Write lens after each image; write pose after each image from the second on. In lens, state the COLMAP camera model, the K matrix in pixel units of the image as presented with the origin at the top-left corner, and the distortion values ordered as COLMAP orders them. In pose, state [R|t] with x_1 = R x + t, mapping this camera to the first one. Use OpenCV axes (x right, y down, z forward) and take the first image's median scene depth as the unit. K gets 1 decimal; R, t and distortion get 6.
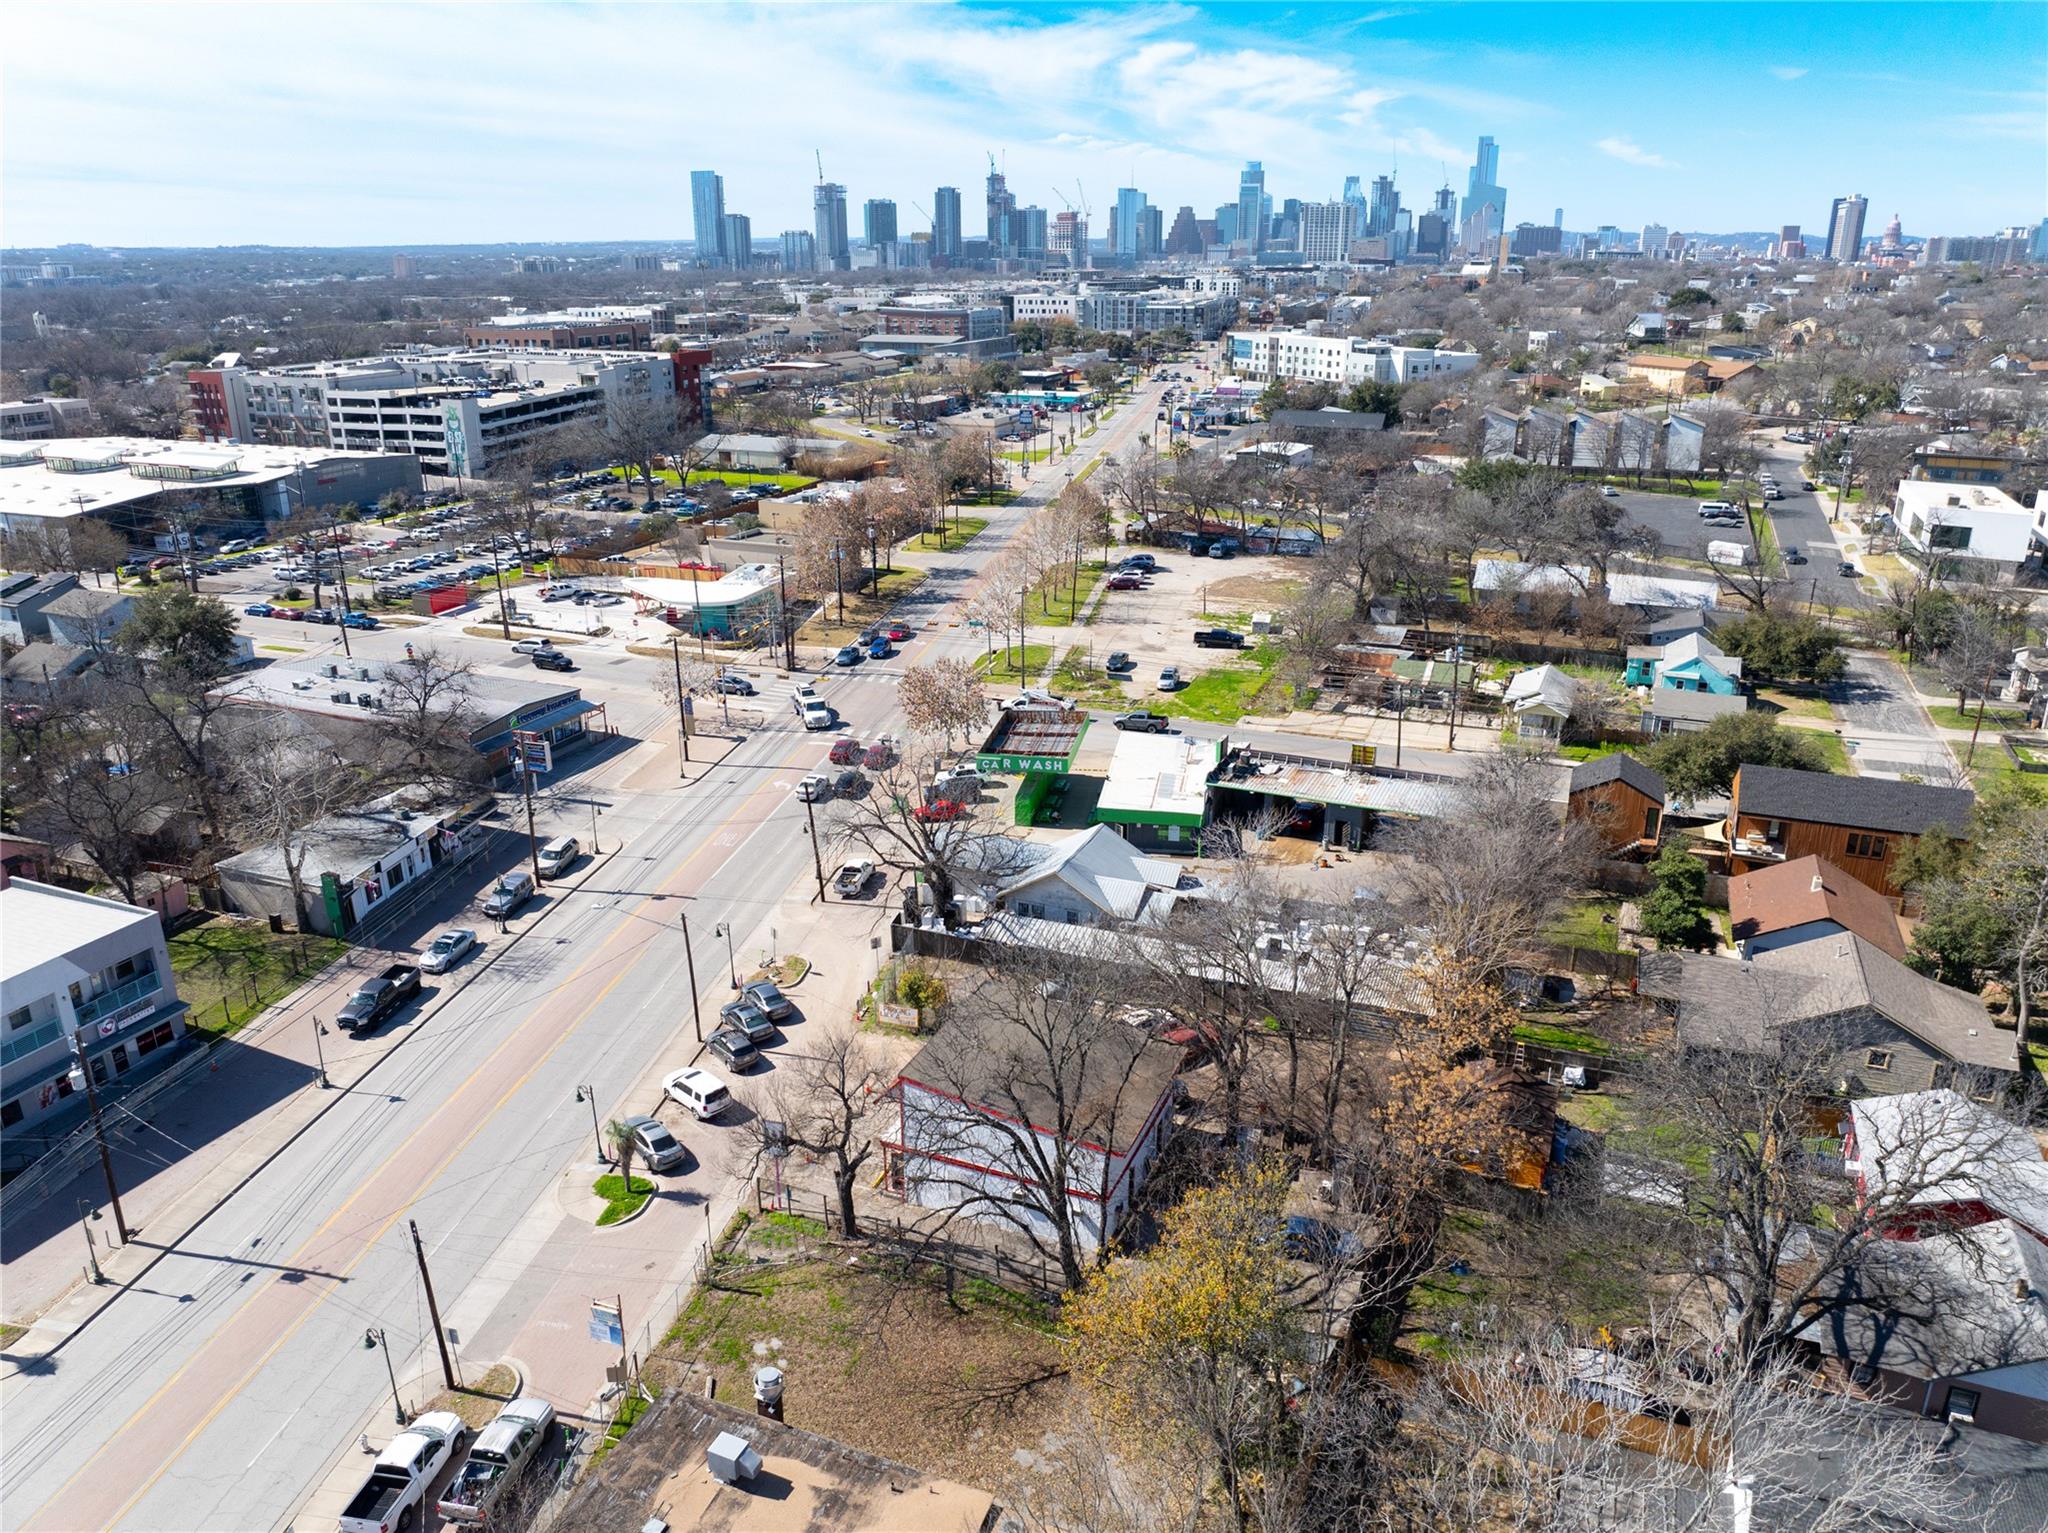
lens RADIAL K [[1441.2, 0, 1031.4], [0, 1441.2, 757.9], [0, 0, 1]] dist [-0.034603, -0.004857]
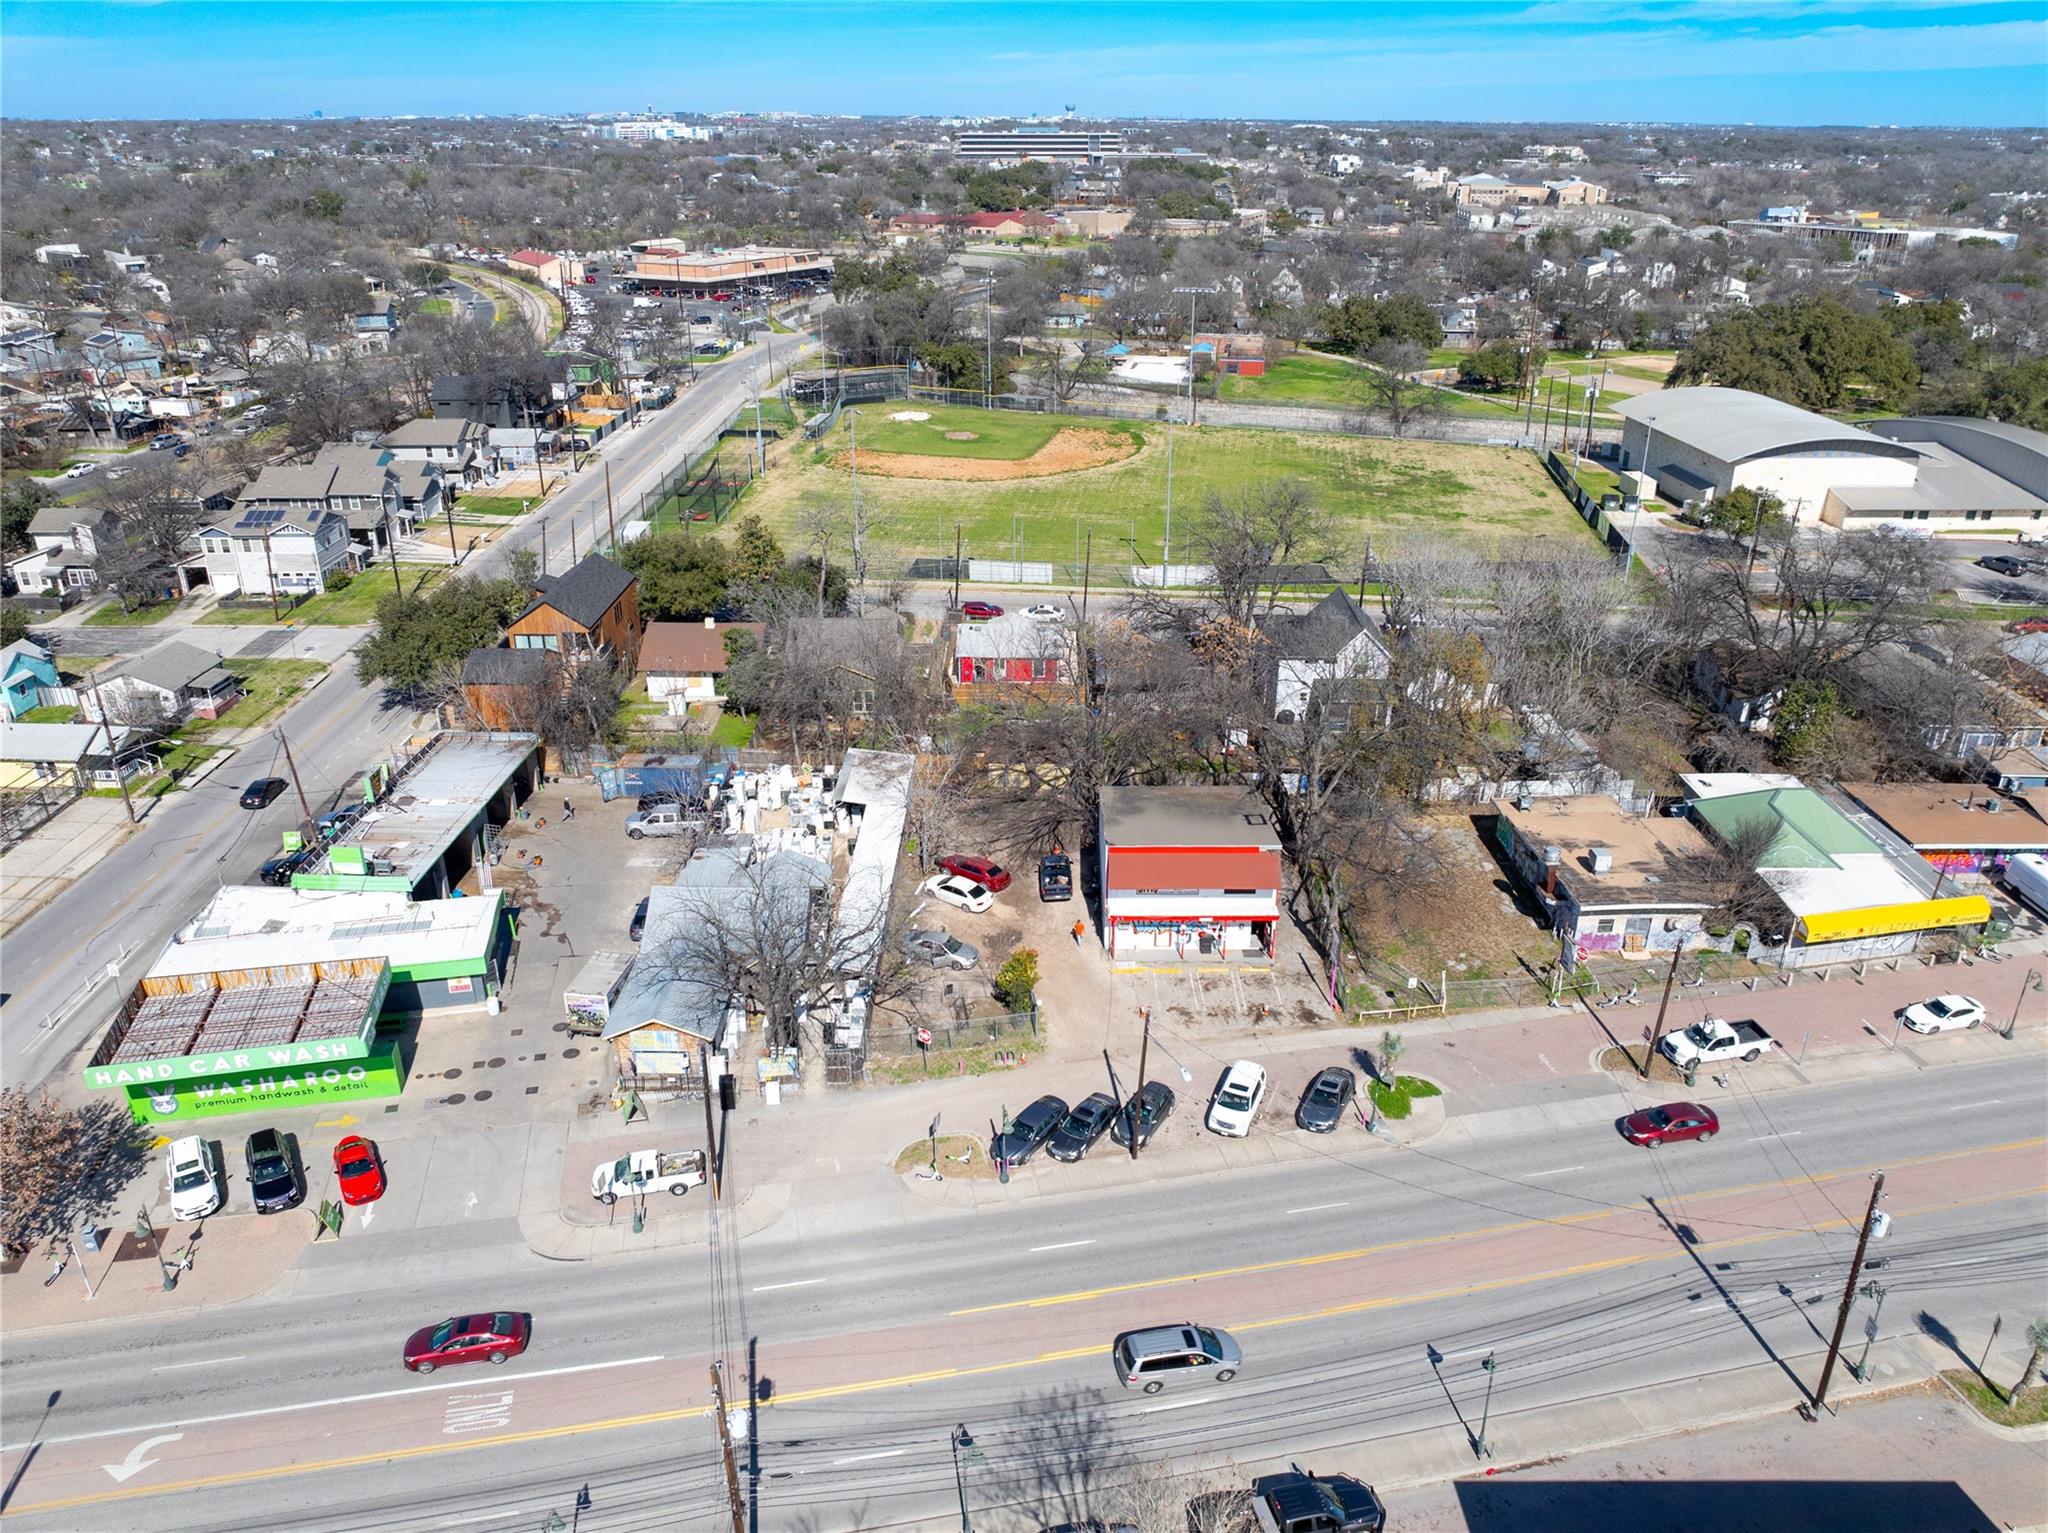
lens RADIAL K [[1450.4, 0, 1029.5], [0, 1450.4, 733.1], [0, 0, 1]] dist [-0.036441, -0.002908]
pose [[-0.374512, -0.358856, 0.854964, -0.360126], [0.311529, 0.819770, 0.480548, -0.181247], [-0.873322, 0.446317, -0.195220, 0.480984]]
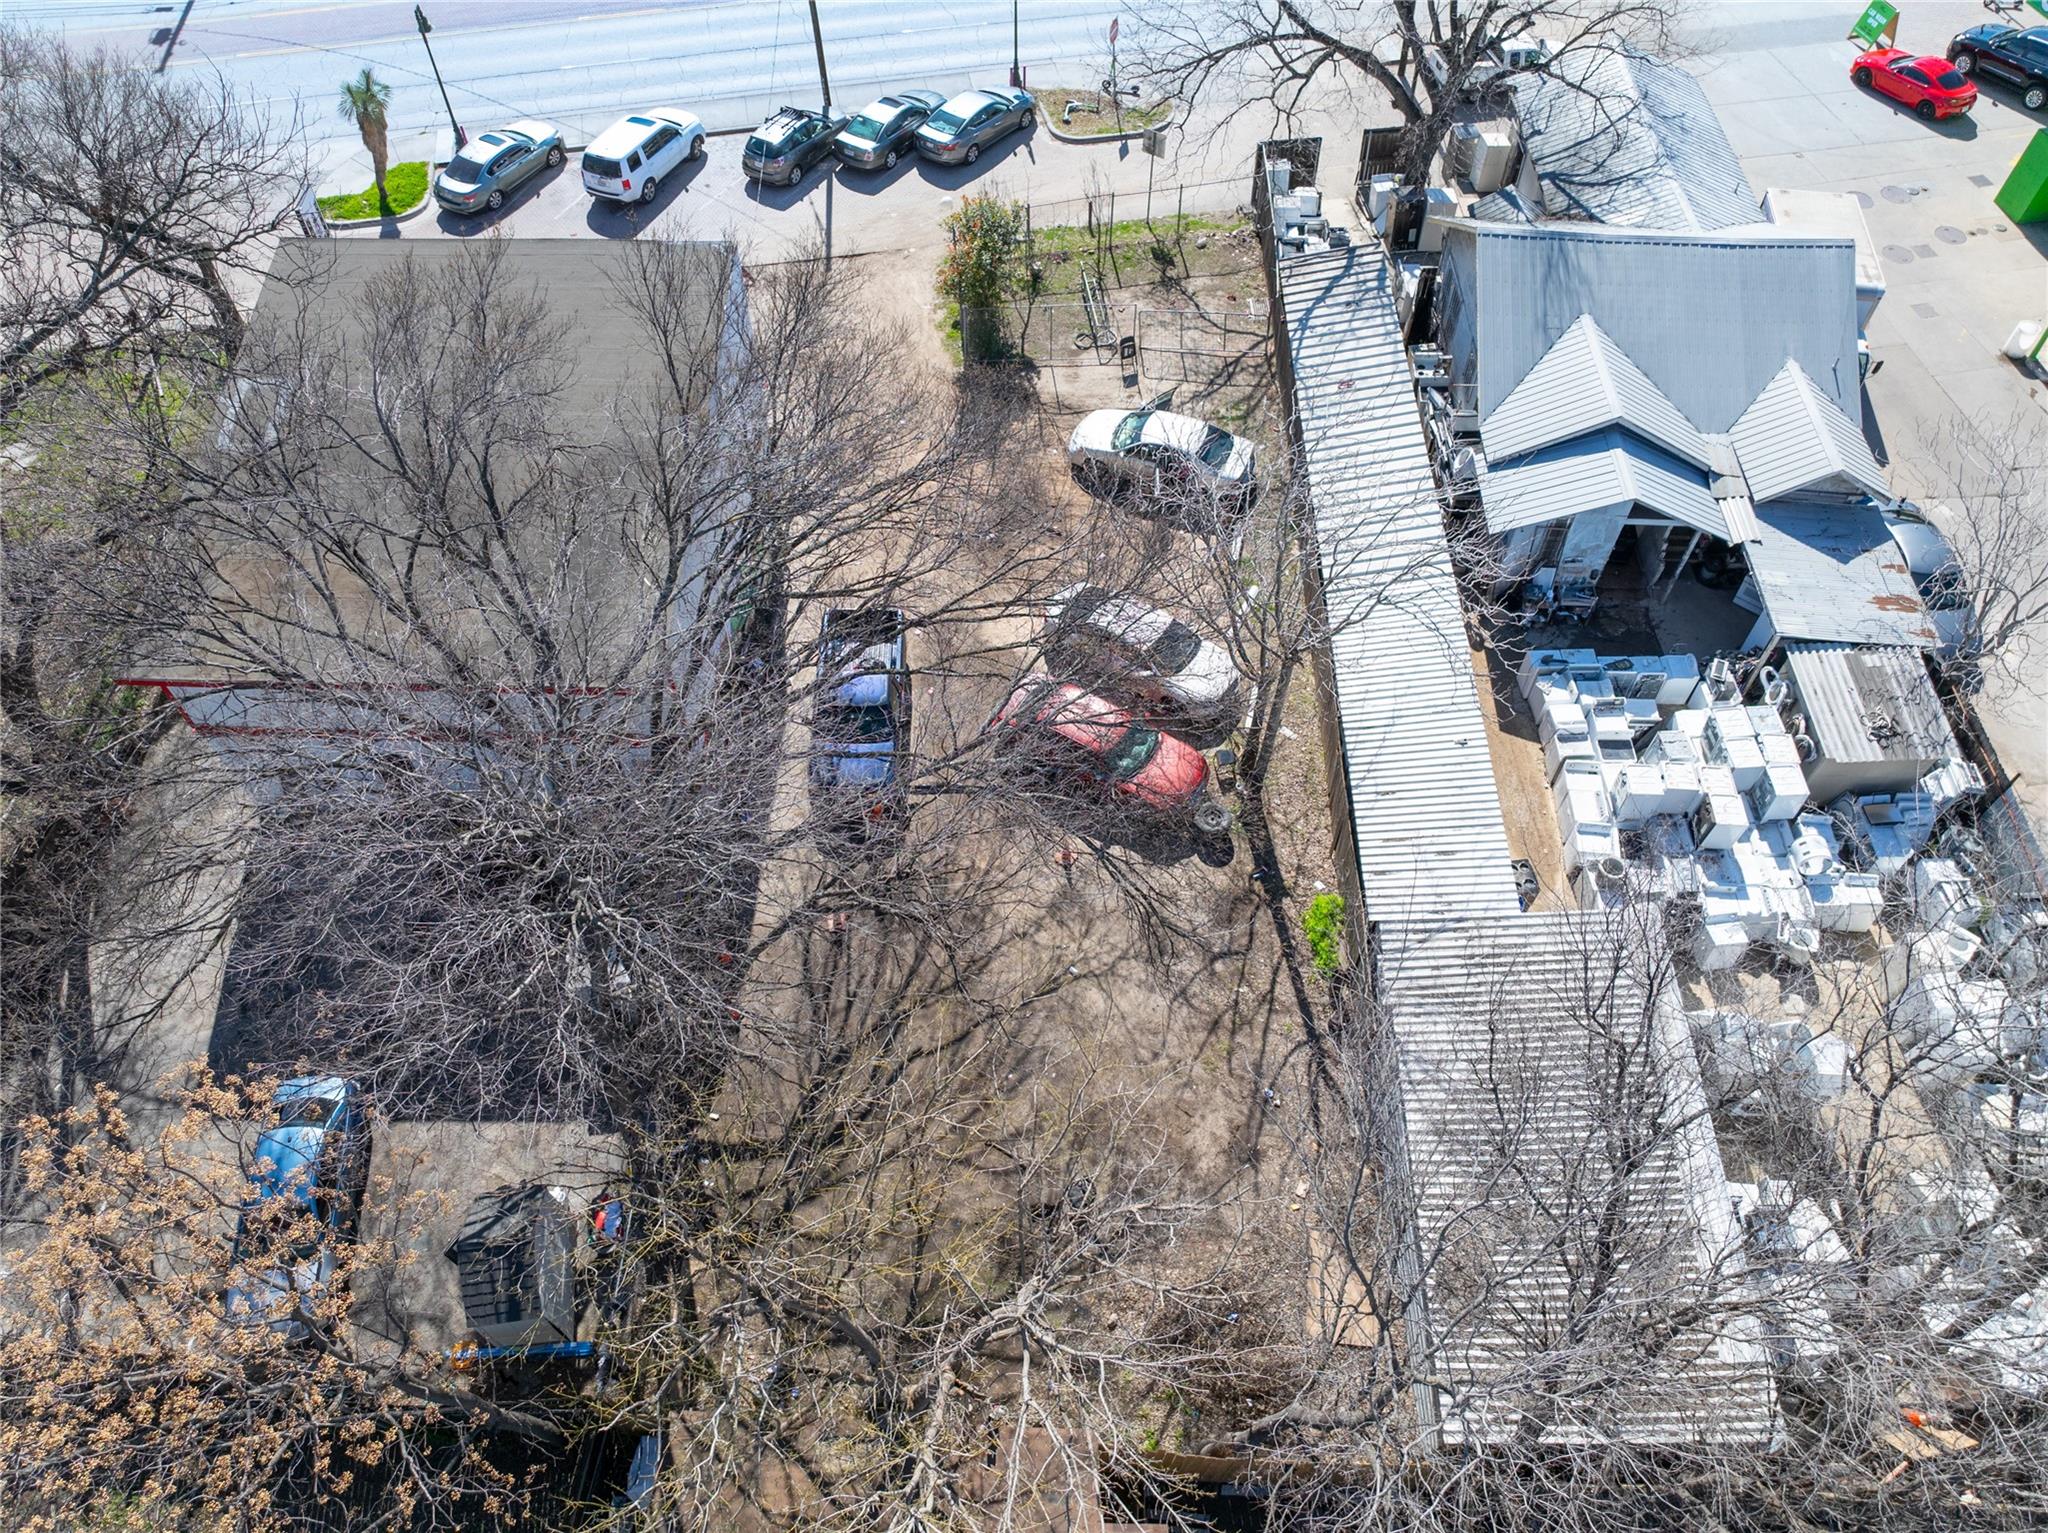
lens RADIAL K [[1451.7, 0, 1030.7], [0, 1451.7, 758.1], [0, 0, 1]] dist [-0.063944, 0.042519]
pose [[0.361682, 0.756270, -0.545198, 0.131190], [-0.313580, 0.649398, 0.692784, -0.023929], [0.877983, -0.079605, 0.472027, 0.340274]]
